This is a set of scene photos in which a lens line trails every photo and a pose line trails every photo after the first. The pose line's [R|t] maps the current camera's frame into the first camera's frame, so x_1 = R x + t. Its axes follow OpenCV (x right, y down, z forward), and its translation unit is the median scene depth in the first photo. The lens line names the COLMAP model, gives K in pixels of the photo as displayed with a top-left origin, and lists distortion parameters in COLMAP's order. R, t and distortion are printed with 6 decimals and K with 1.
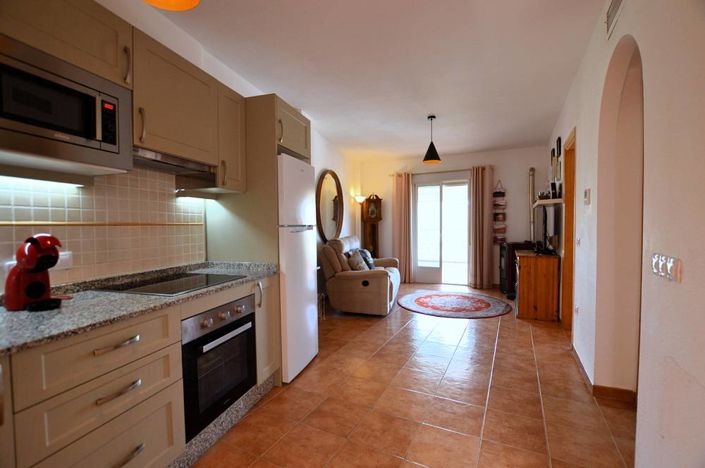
lens RADIAL K [[312.8, 0, 351.4], [0, 312.8, 236.5], [0, 0, 1]] dist [-0.027304, 0.000197]
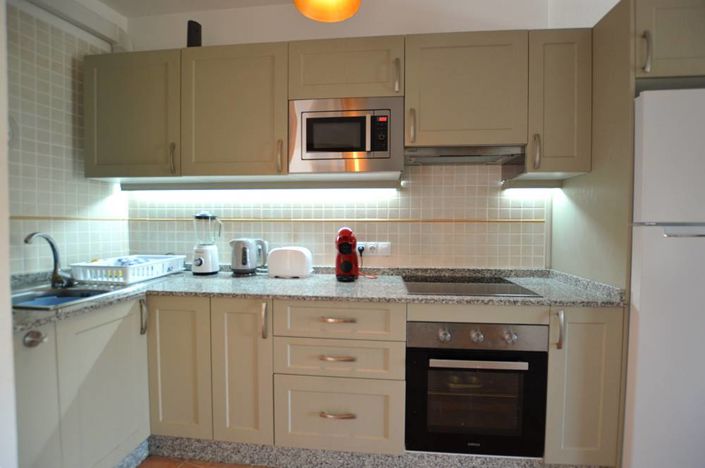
lens RADIAL K [[323.6, 0, 351.8], [0, 323.6, 237.1], [0, 0, 1]] dist [-0.031240, 0.000189]
pose [[0.170110, 0.046300, -0.984337, 0.319953], [-0.038413, 0.998448, 0.040325, -0.017859], [0.984676, 0.030952, 0.171624, 0.535182]]
